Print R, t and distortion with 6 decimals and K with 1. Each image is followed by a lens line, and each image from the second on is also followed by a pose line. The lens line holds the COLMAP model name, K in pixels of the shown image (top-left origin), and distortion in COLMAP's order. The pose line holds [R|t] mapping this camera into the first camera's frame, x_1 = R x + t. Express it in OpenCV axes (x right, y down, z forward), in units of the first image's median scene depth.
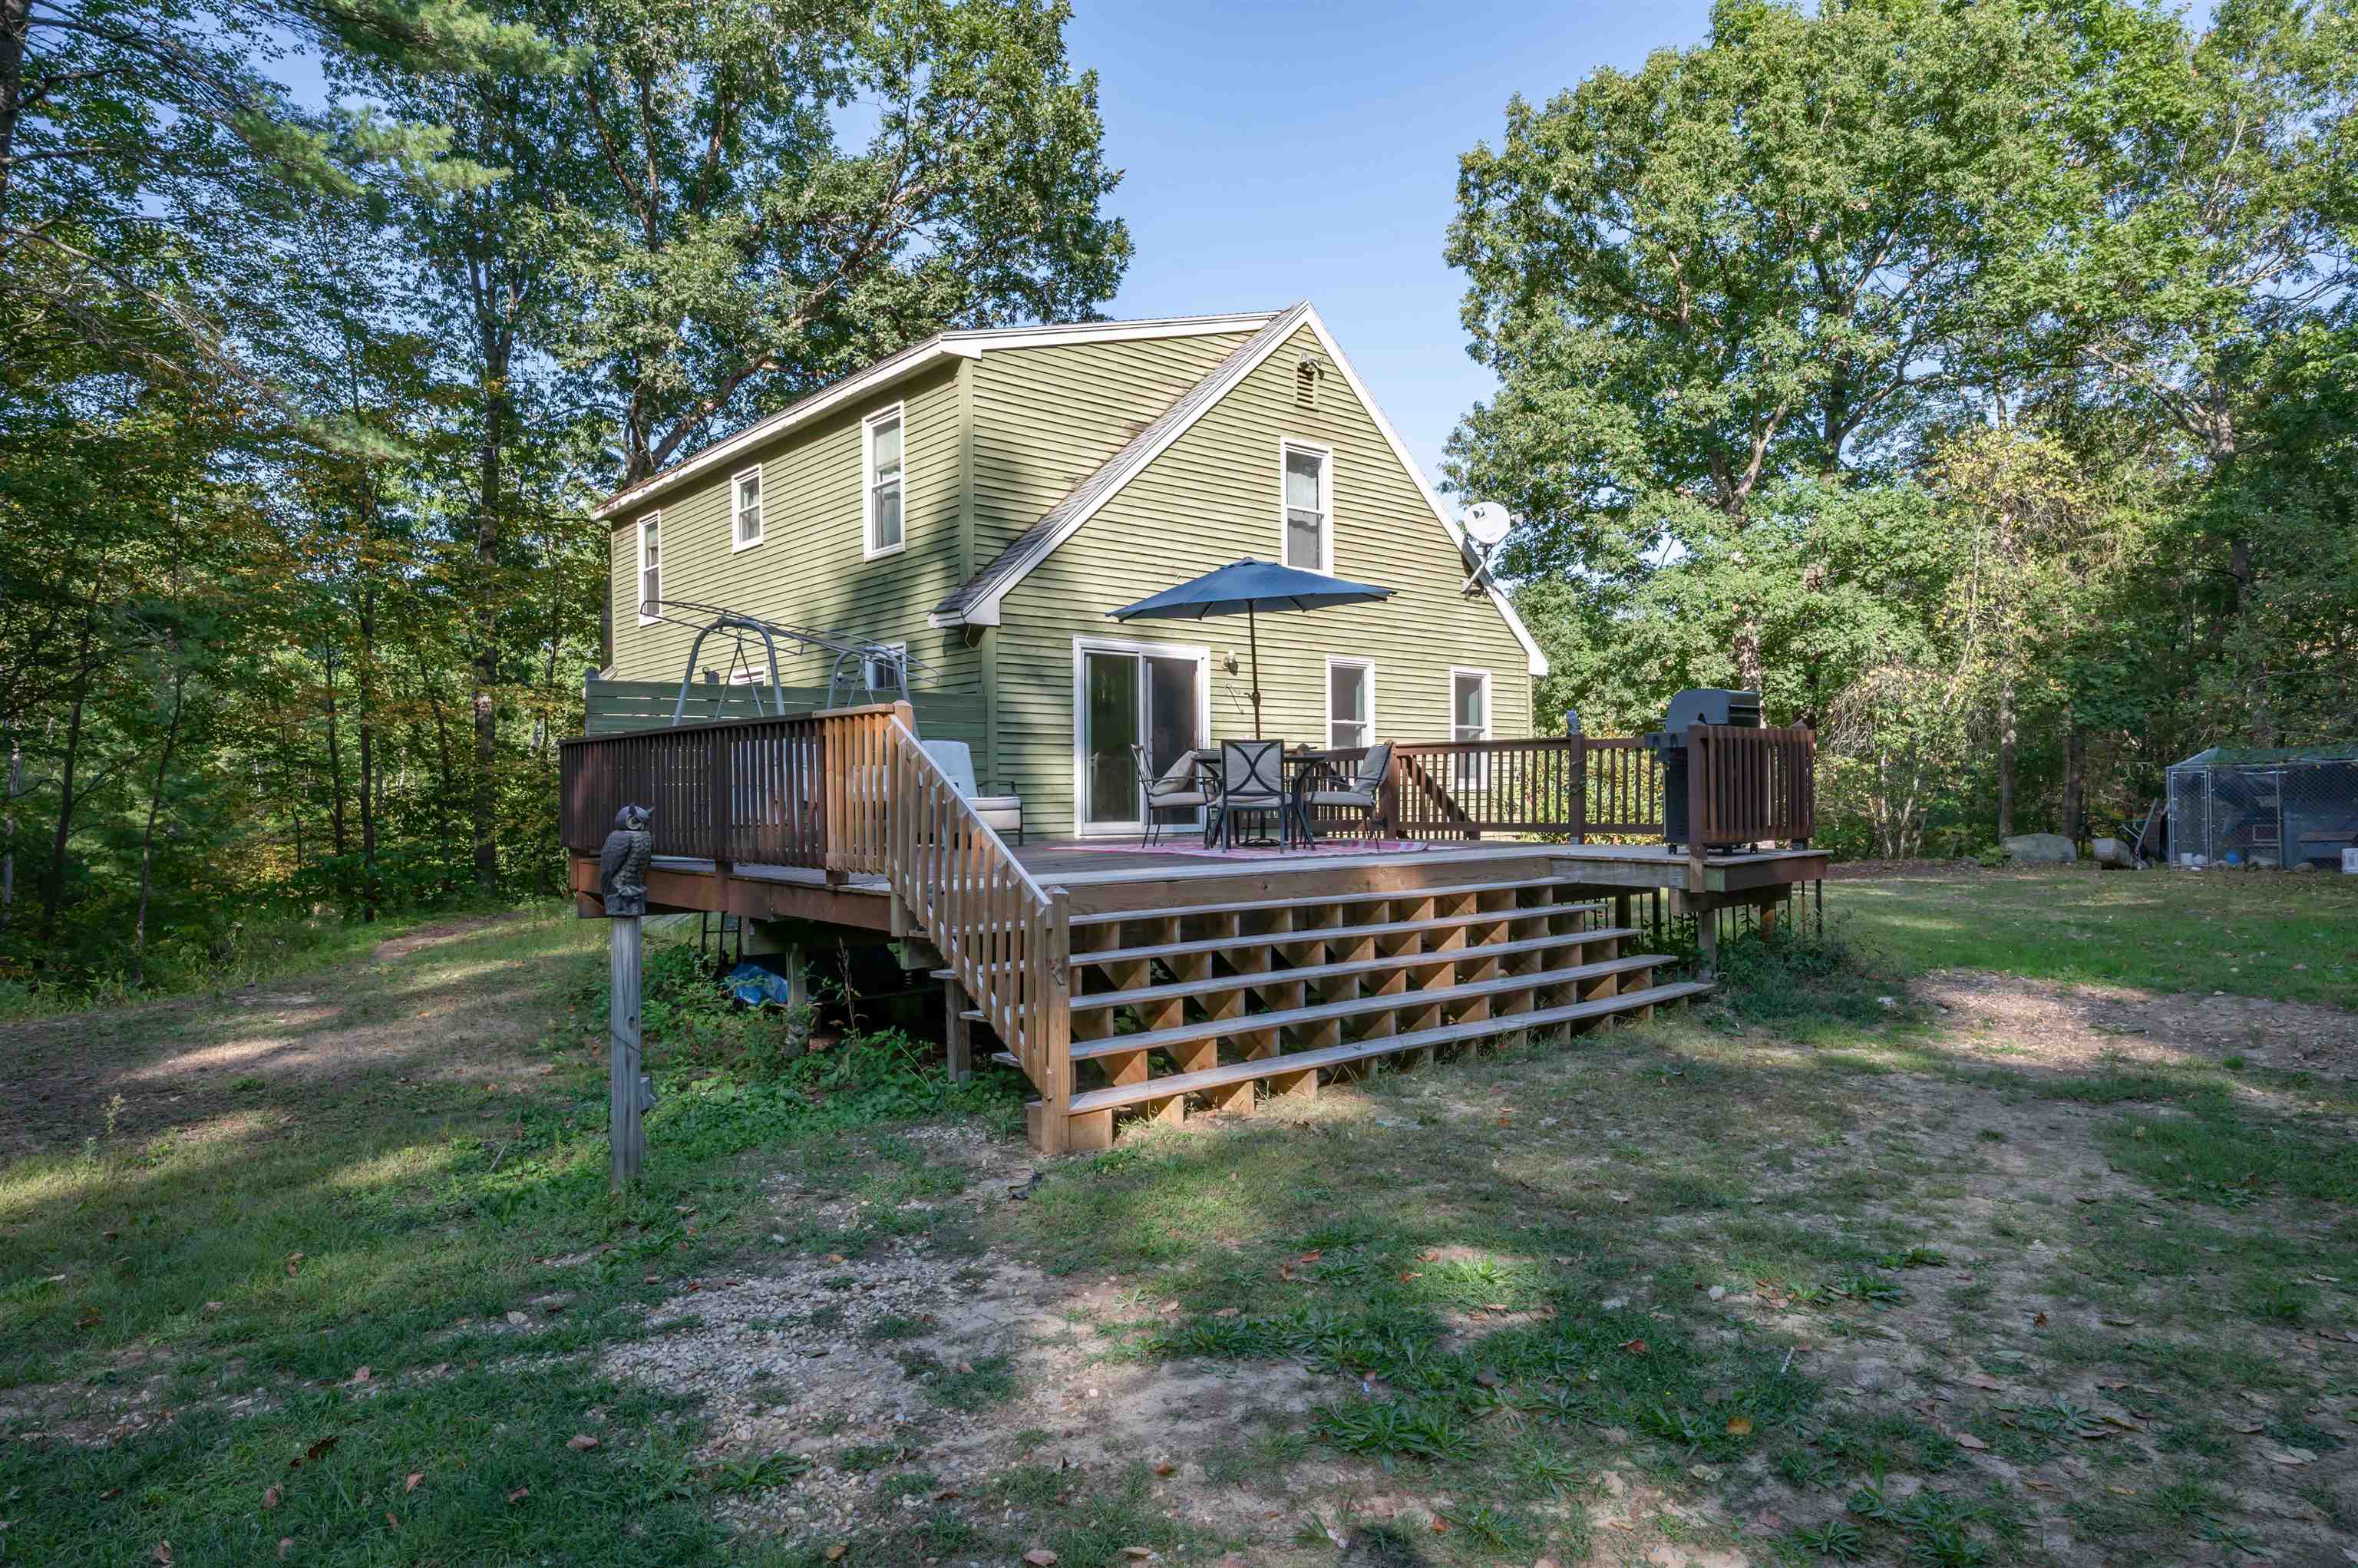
lens RADIAL K [[1386.3, 0, 1179.6], [0, 1386.3, 791.0], [0, 0, 1]] dist [-0.000422, 0.002608]
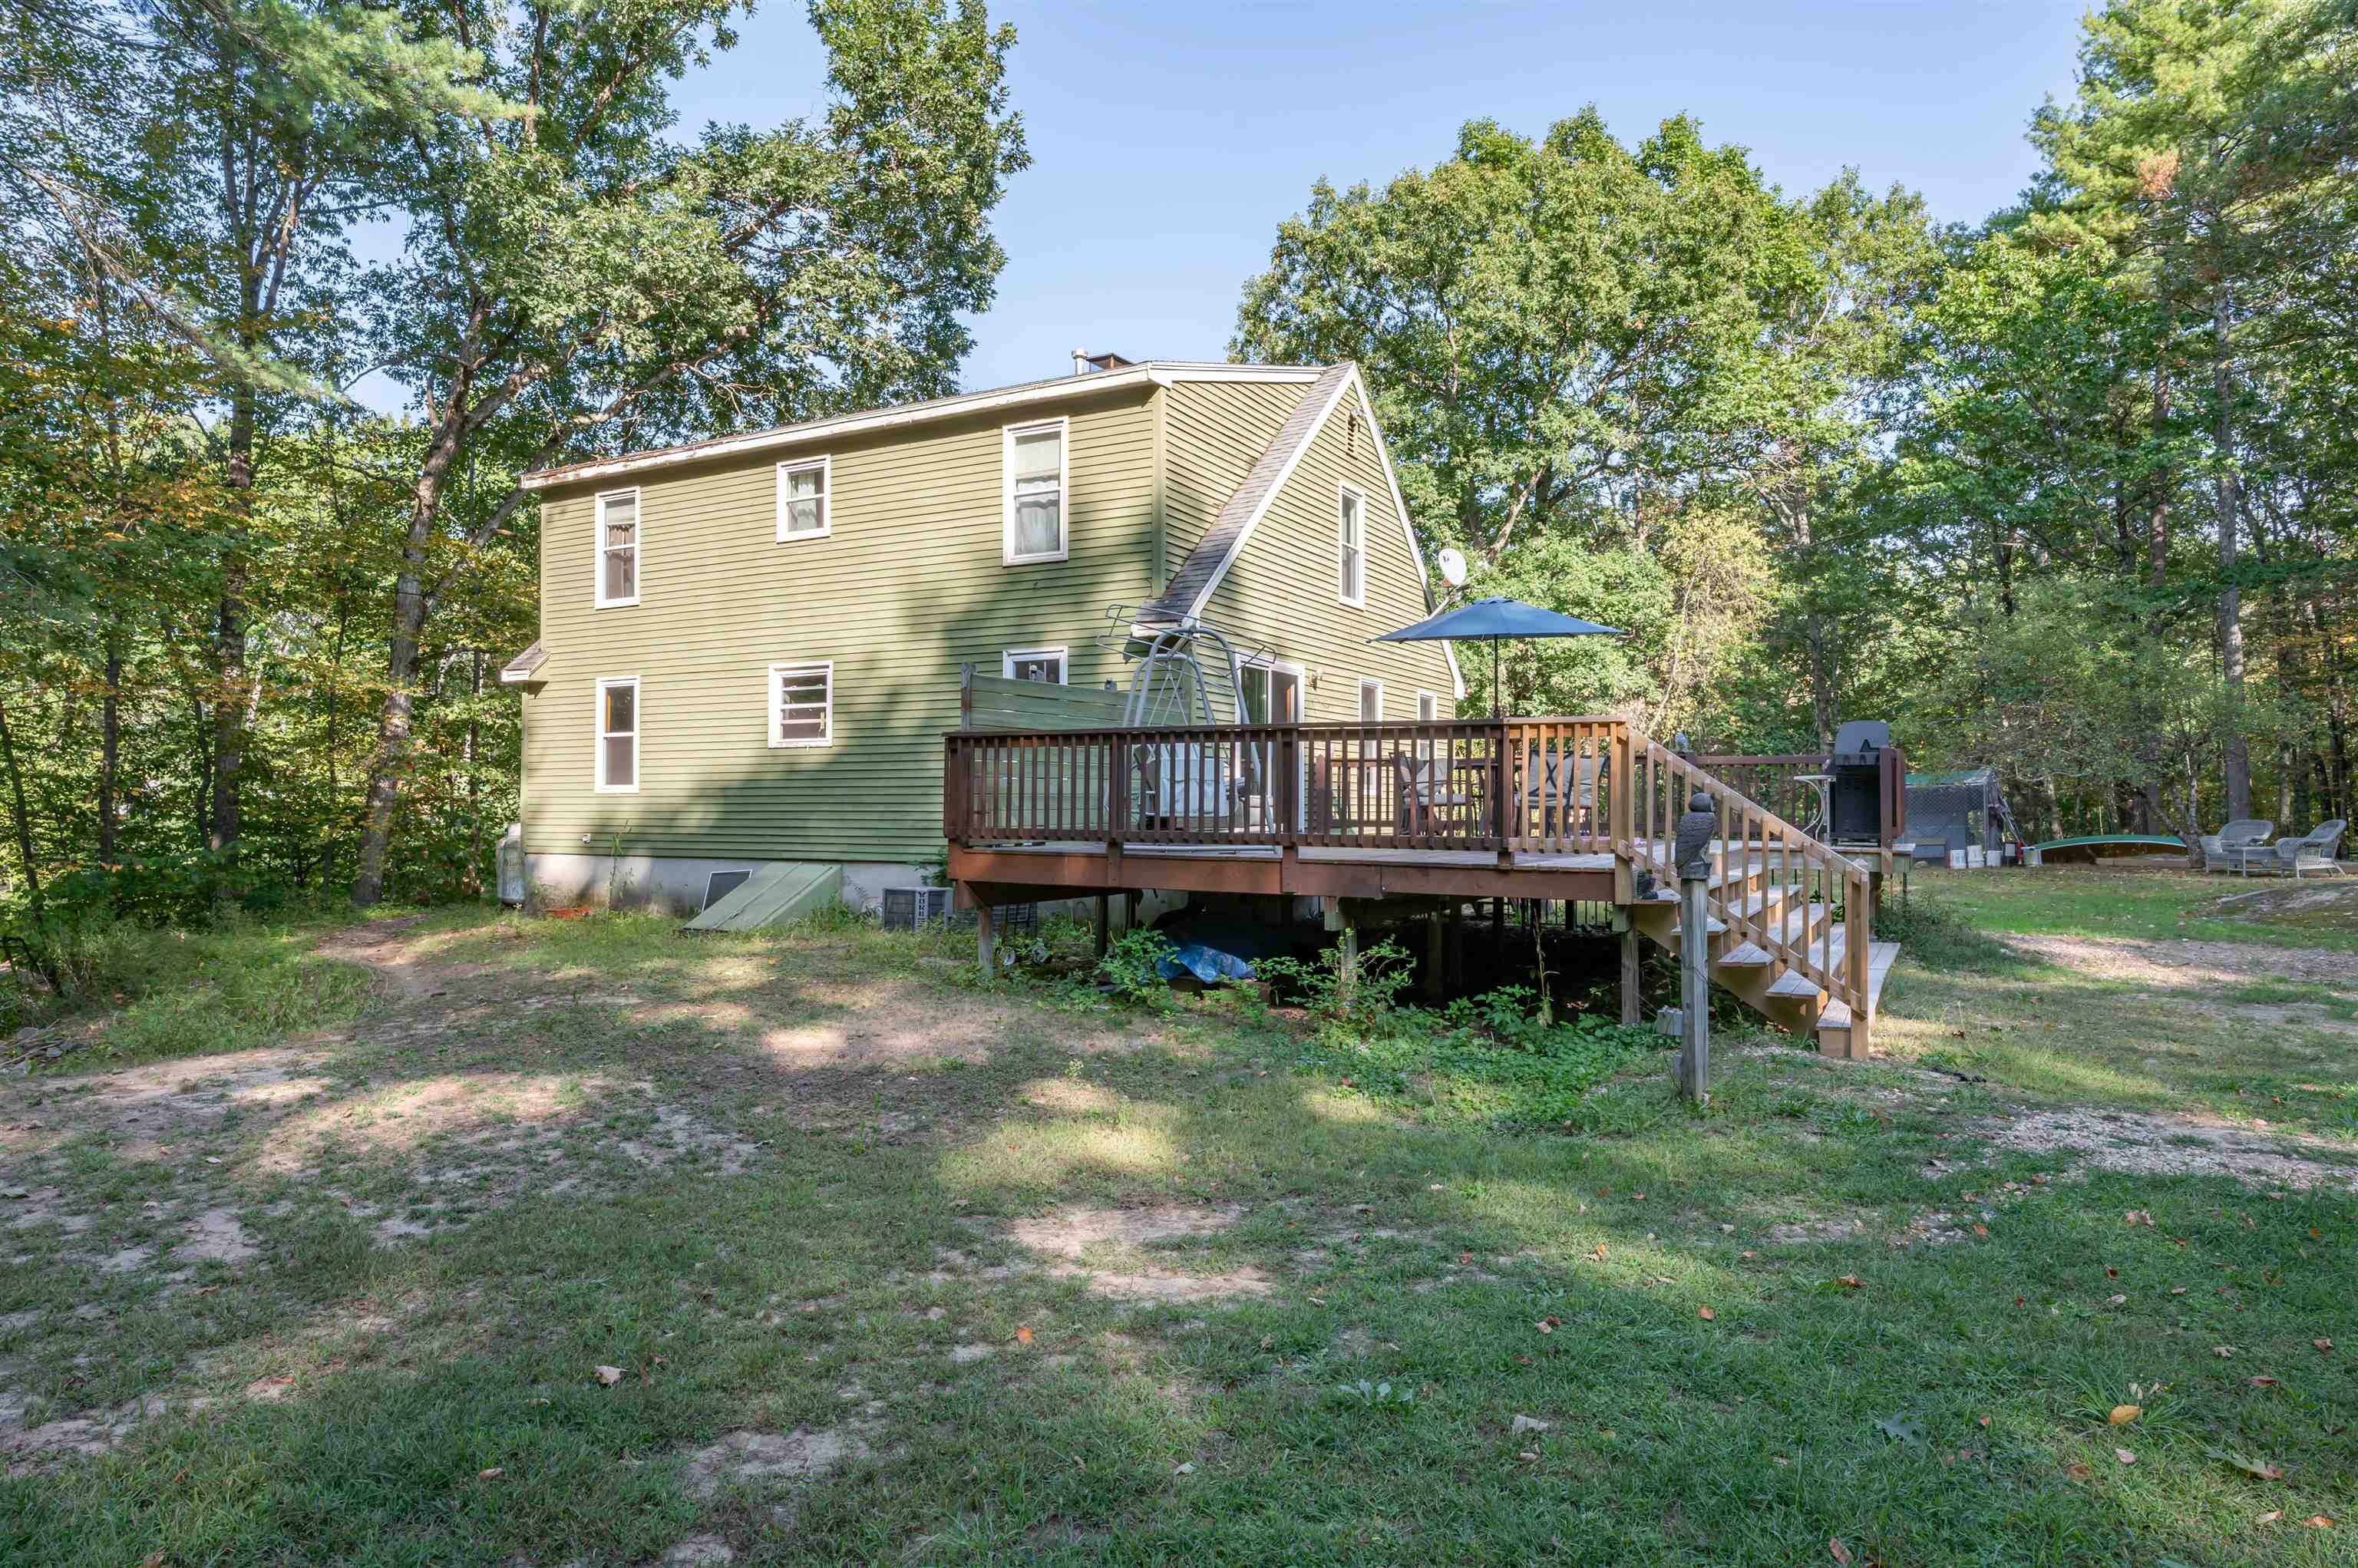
lens RADIAL K [[1386.3, 0, 1179.6], [0, 1386.3, 791.0], [0, 0, 1]] dist [-0.000422, 0.002608]
pose [[0.935284, 0.013946, 0.353624, -0.412211], [-0.011350, 0.999891, -0.009412, 0.008014], [-0.353717, 0.004789, 0.935340, -0.003265]]
